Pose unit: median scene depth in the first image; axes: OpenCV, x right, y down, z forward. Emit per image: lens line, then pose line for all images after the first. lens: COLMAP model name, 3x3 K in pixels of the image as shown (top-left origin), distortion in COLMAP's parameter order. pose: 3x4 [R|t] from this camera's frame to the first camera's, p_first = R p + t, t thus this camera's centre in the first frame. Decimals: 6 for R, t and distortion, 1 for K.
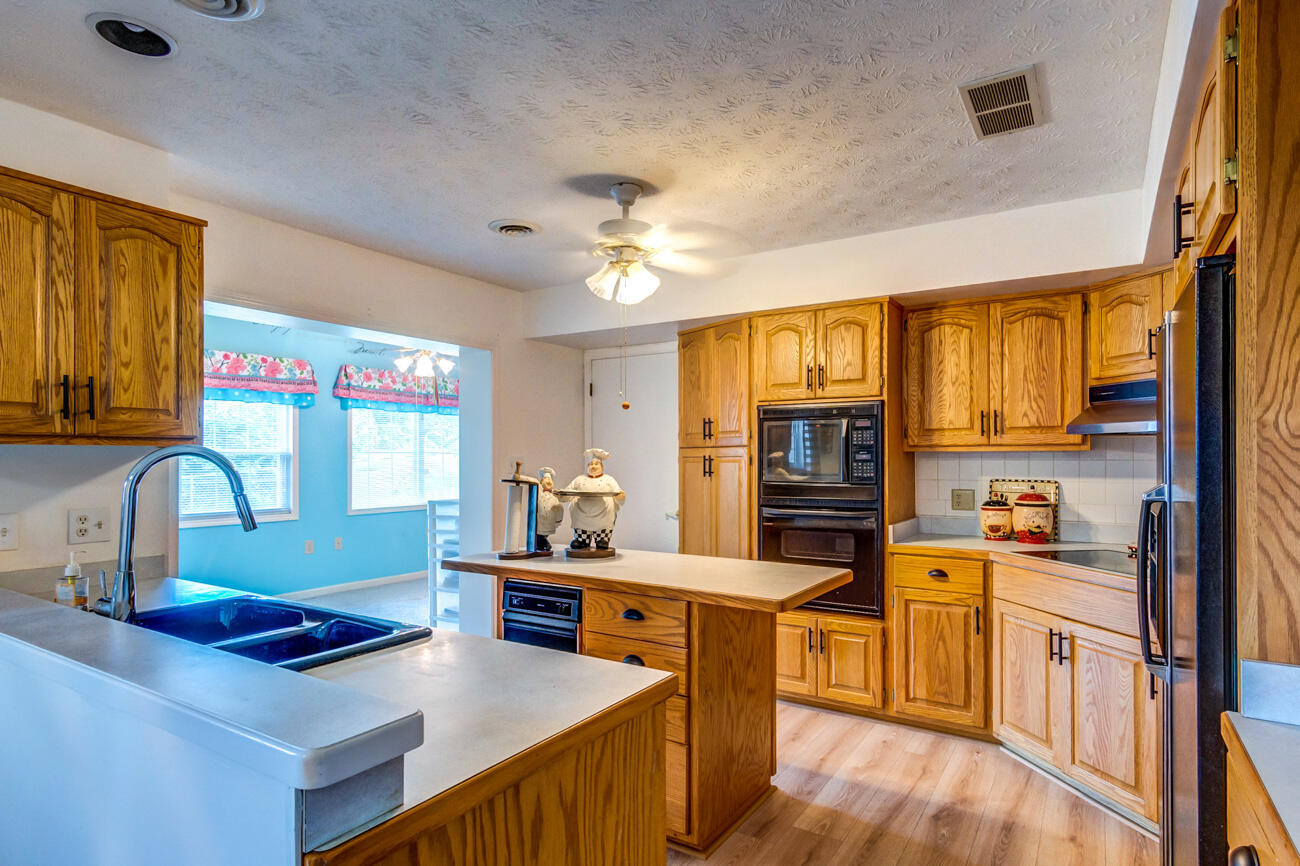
lens RADIAL K [[695.4, 0, 650.6], [0, 695.4, 456.4], [0, 0, 1]] dist [0.004792, 0.000944]
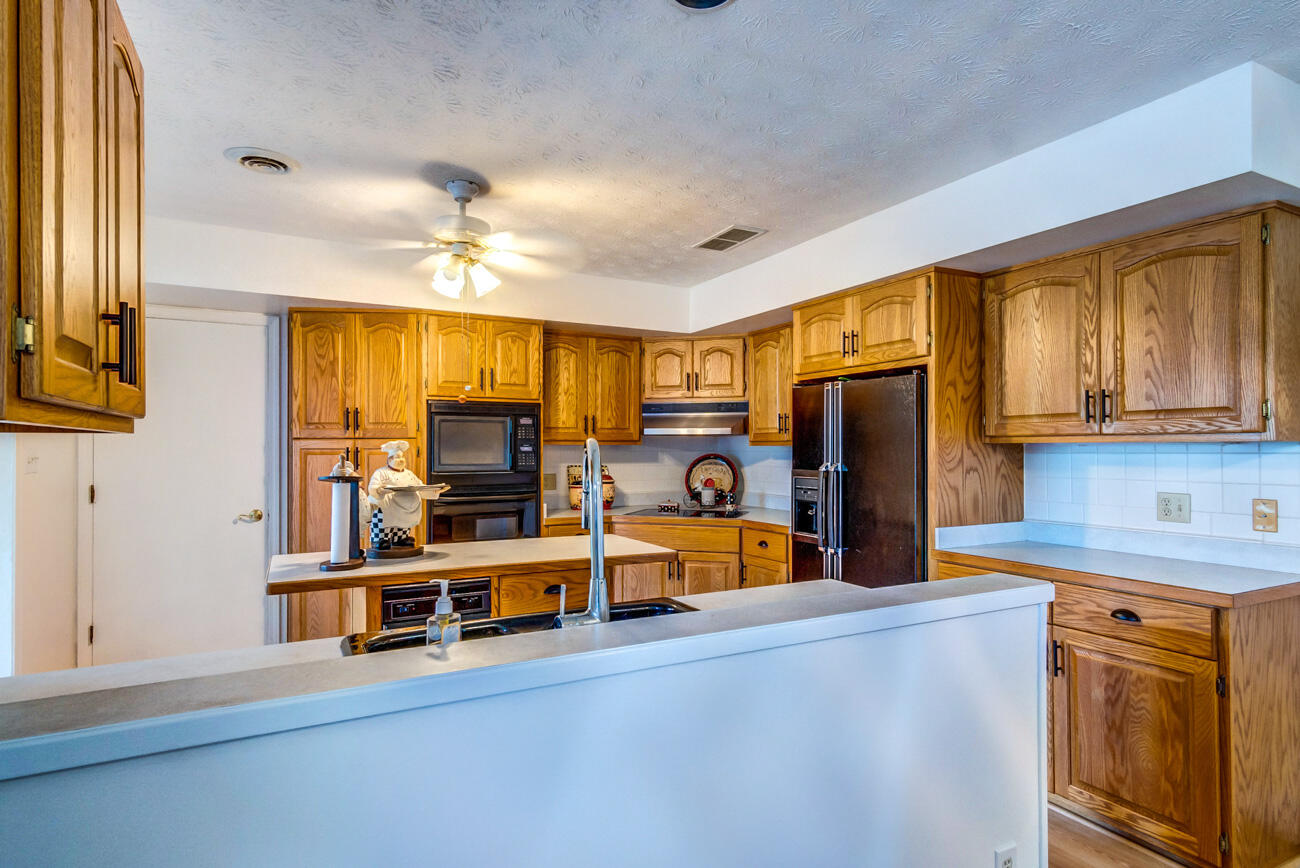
lens RADIAL K [[695.4, 0, 650.6], [0, 695.4, 457.4], [0, 0, 1]] dist [0.004792, 0.000944]
pose [[0.488810, -0.010841, 0.872323, -0.645505], [-0.002919, 0.999897, 0.014063, -0.002462], [-0.872386, -0.009421, 0.488728, 0.216961]]
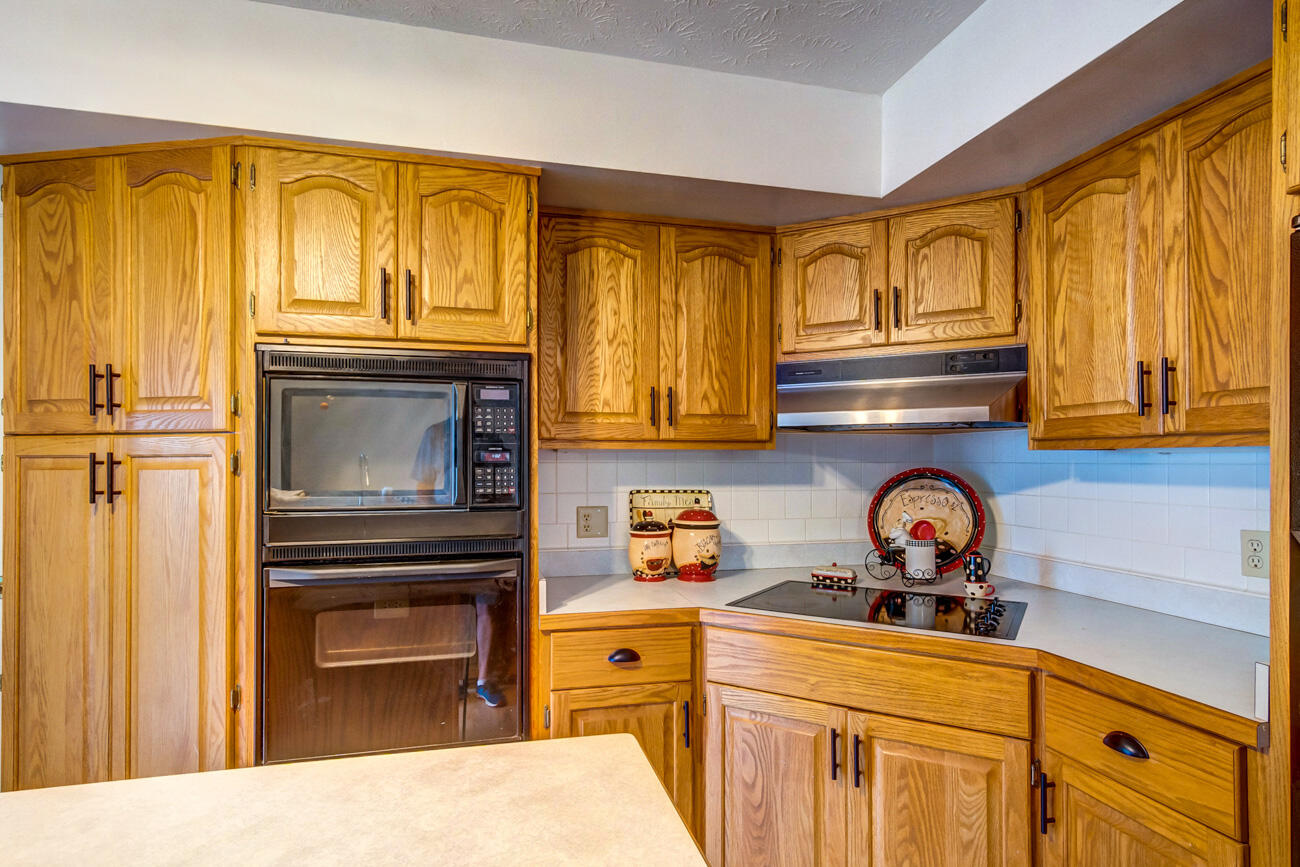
lens RADIAL K [[695.4, 0, 650.6], [0, 695.4, 456.9], [0, 0, 1]] dist [0.004792, 0.000944]
pose [[0.680727, 0.003900, 0.732527, -0.003037], [-0.003122, 0.999992, -0.002423, 0.001312], [-0.732531, -0.000637, 0.680733, 0.549560]]
